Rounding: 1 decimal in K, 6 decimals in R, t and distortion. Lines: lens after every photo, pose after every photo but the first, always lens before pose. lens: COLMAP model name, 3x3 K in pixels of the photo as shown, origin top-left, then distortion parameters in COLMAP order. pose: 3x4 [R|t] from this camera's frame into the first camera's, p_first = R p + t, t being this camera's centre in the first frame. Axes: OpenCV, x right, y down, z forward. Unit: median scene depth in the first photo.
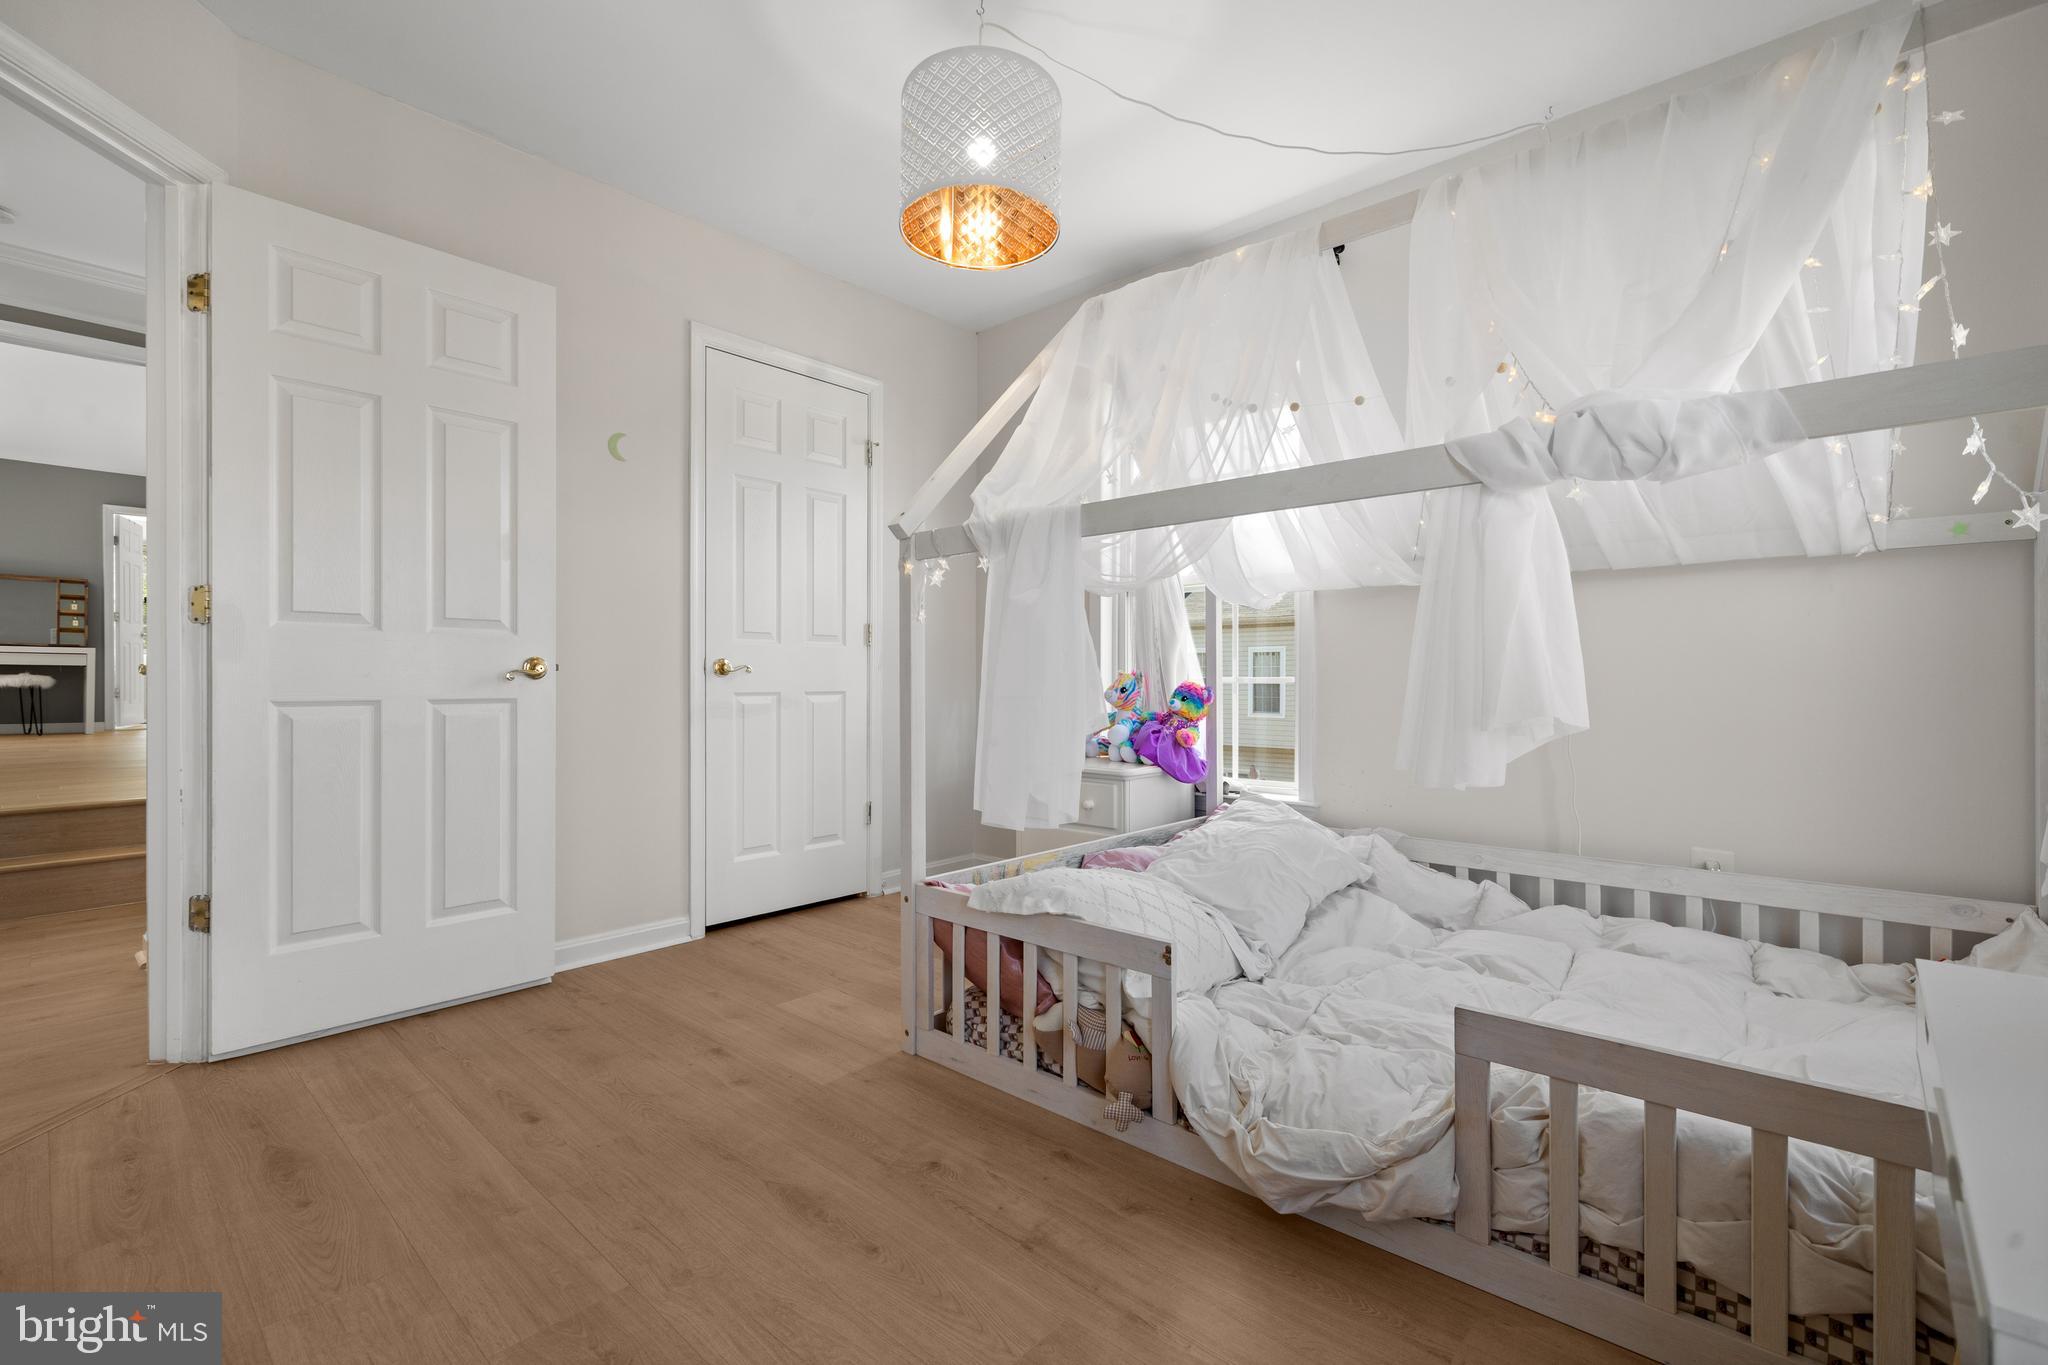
lens RADIAL K [[898.1, 0, 1024.0], [0, 898.1, 682.5], [0, 0, 1]] dist [0.001573, 0.000006]
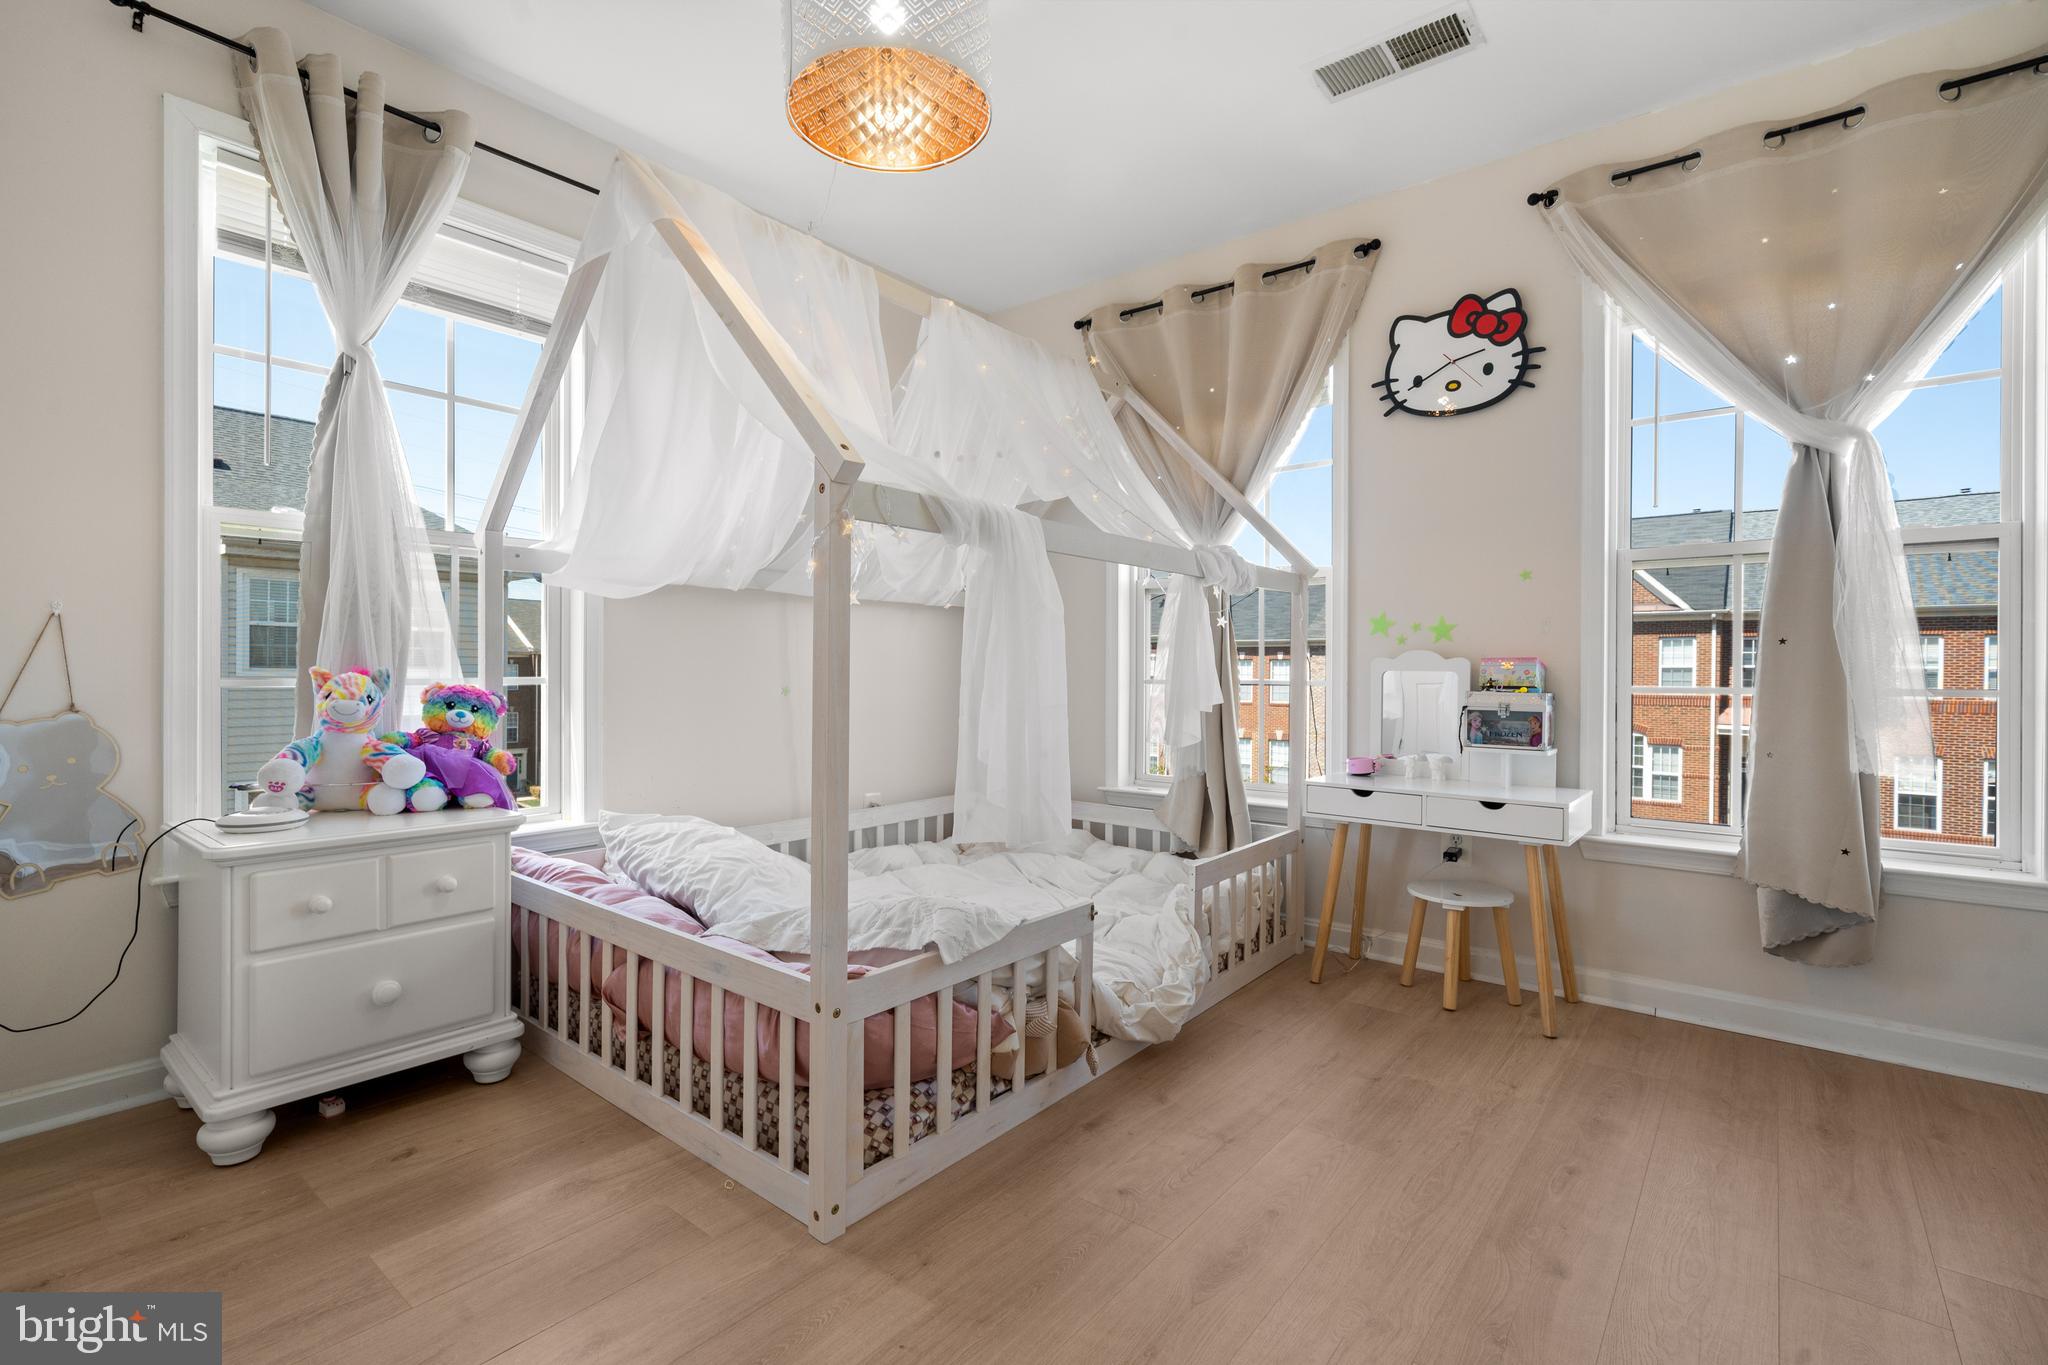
lens RADIAL K [[928.4, 0, 1024.0], [0, 928.4, 682.5], [0, 0, 1]] dist [0.002872, 0.000502]
pose [[-0.055166, -0.011855, 0.998407, -0.976288], [-0.000615, 0.999930, 0.011839, -0.018721], [-0.998477, 0.000039, -0.055169, 1.049207]]
